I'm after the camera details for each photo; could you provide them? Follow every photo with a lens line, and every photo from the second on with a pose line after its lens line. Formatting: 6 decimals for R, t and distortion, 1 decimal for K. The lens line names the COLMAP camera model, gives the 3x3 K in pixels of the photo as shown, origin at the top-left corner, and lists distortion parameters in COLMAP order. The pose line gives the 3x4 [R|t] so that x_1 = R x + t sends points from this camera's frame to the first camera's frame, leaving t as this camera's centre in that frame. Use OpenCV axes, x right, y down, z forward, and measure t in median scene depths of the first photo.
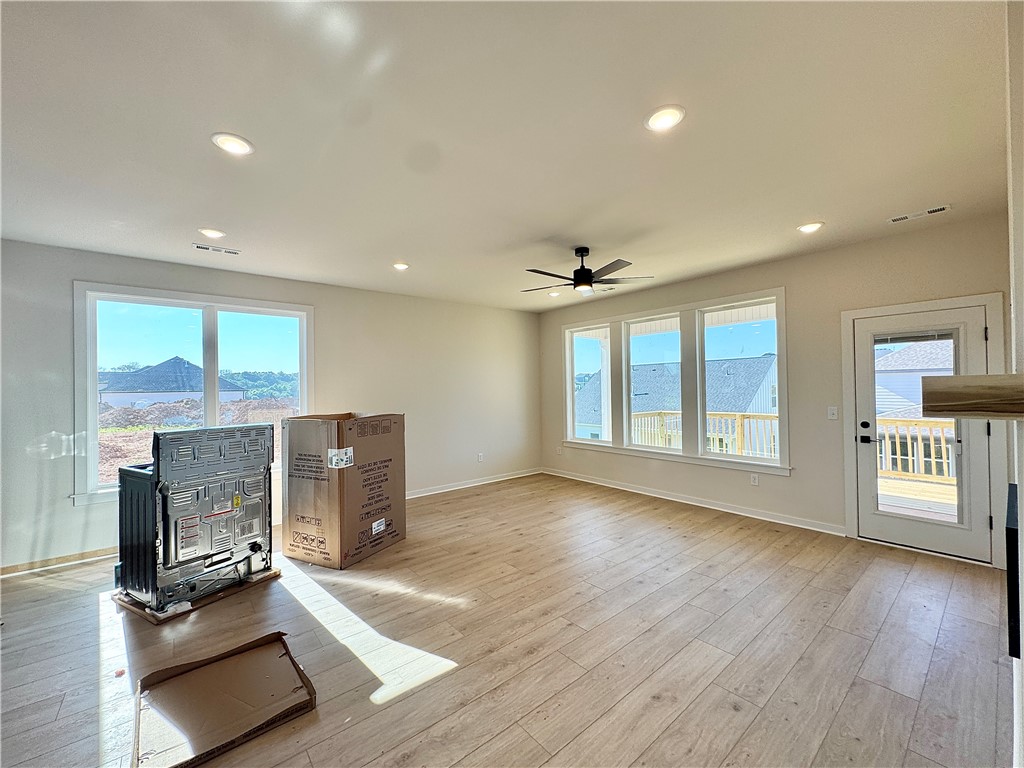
lens RADIAL K [[411.8, 0, 514.5], [0, 411.8, 384.7], [0, 0, 1]] dist [-0.004144, -0.001140]
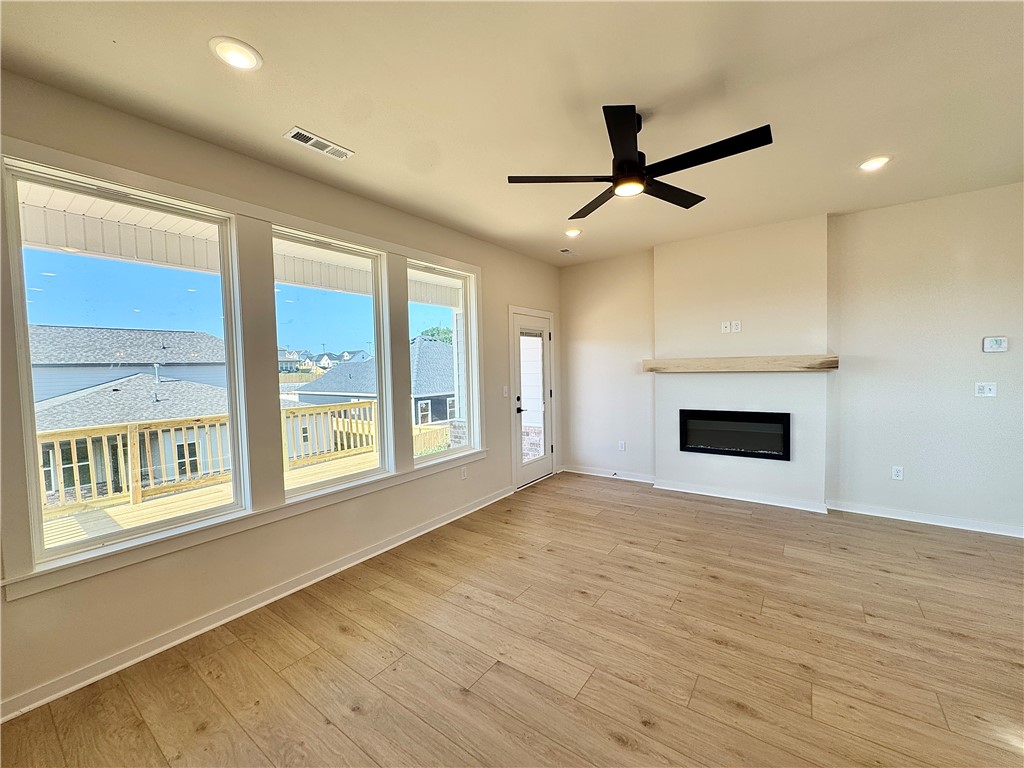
lens RADIAL K [[410.0, 0, 509.0], [0, 410.0, 384.7], [0, 0, 1]] dist [-0.003552, -0.000165]
pose [[-0.241568, -0.019999, 0.970178, -0.384159], [0.021098, 0.999443, 0.025856, 0.022491], [-0.970154, 0.026714, -0.241012, 1.409487]]
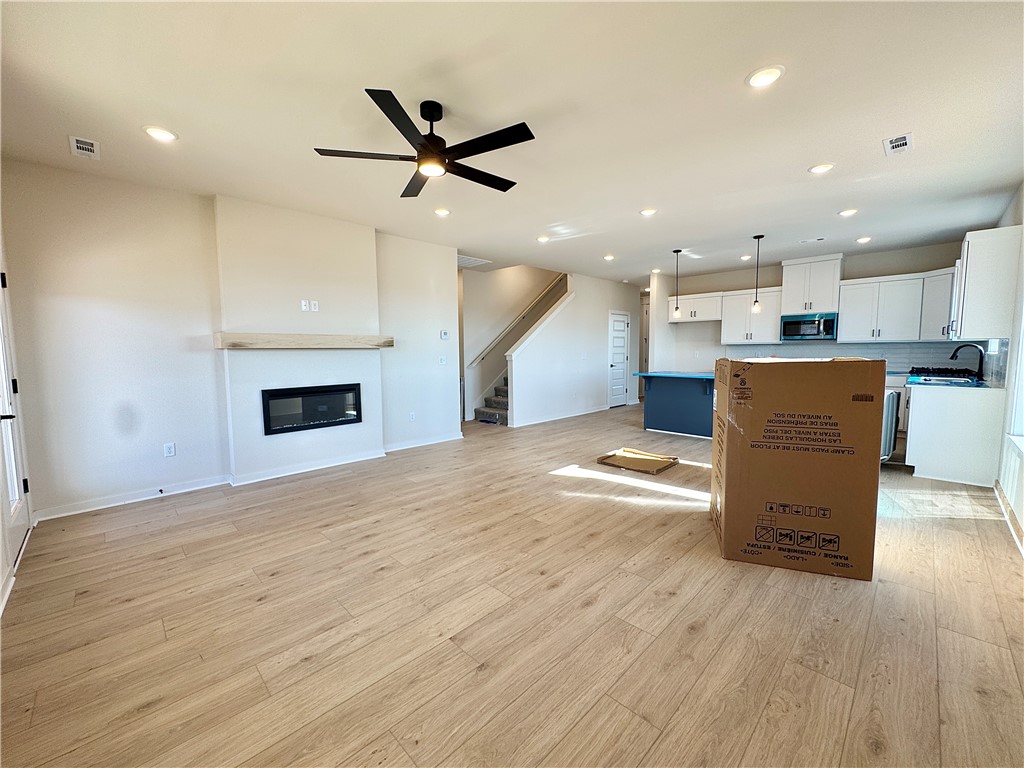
lens RADIAL K [[411.8, 0, 514.5], [0, 411.8, 384.7], [0, 0, 1]] dist [-0.004144, -0.001140]
pose [[-0.995478, 0.033863, -0.088748, 0.114243], [0.026954, 0.996595, 0.077927, 0.057202], [0.091085, 0.075183, -0.993001, 1.801950]]
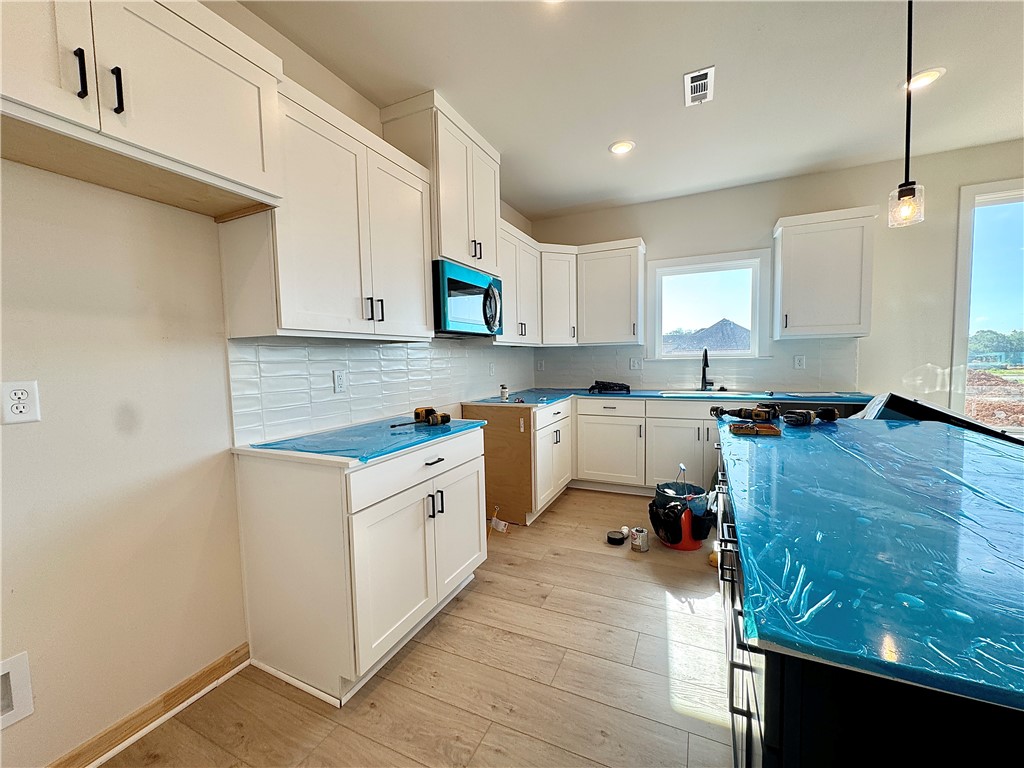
lens RADIAL K [[411.8, 0, 514.5], [0, 411.8, 384.7], [0, 0, 1]] dist [-0.004144, -0.001140]
pose [[0.425877, 0.071032, -0.901989, -0.679842], [0.018836, 0.996001, 0.087329, 0.062409], [0.904585, -0.054181, 0.422836, -0.243289]]
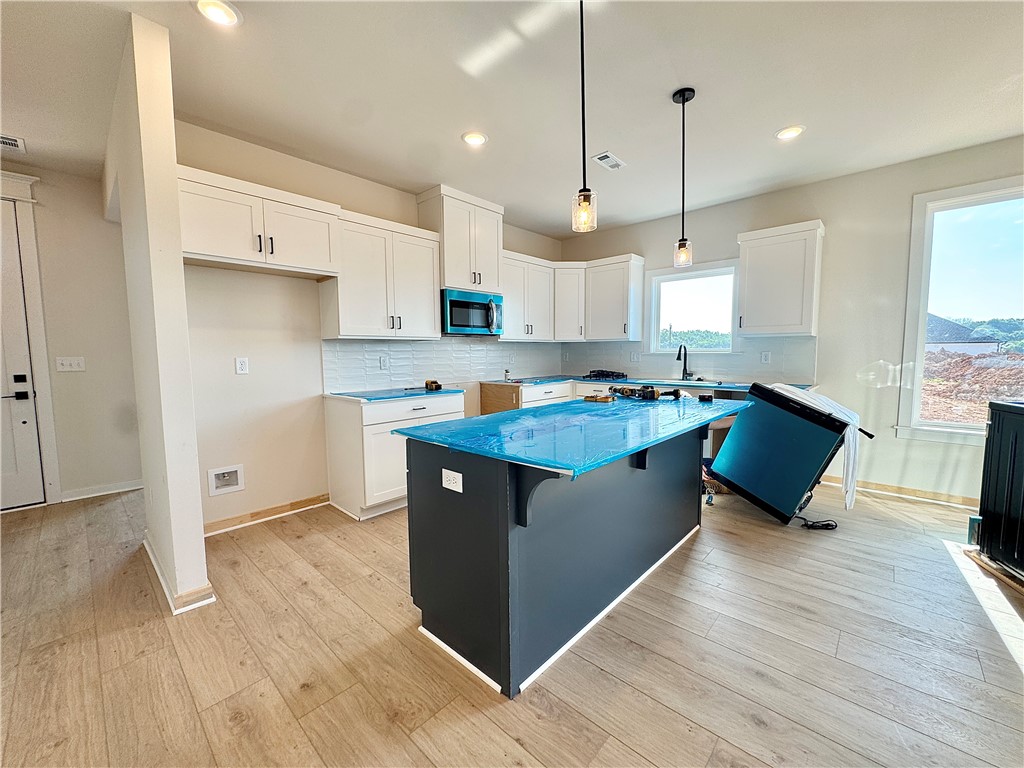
lens RADIAL K [[411.8, 0, 514.5], [0, 411.8, 384.7], [0, 0, 1]] dist [-0.004144, -0.001140]
pose [[0.130667, 0.099098, -0.986461, -0.243877], [0.013893, 0.994711, 0.101767, 0.058212], [0.991329, -0.027002, 0.128599, -0.024080]]
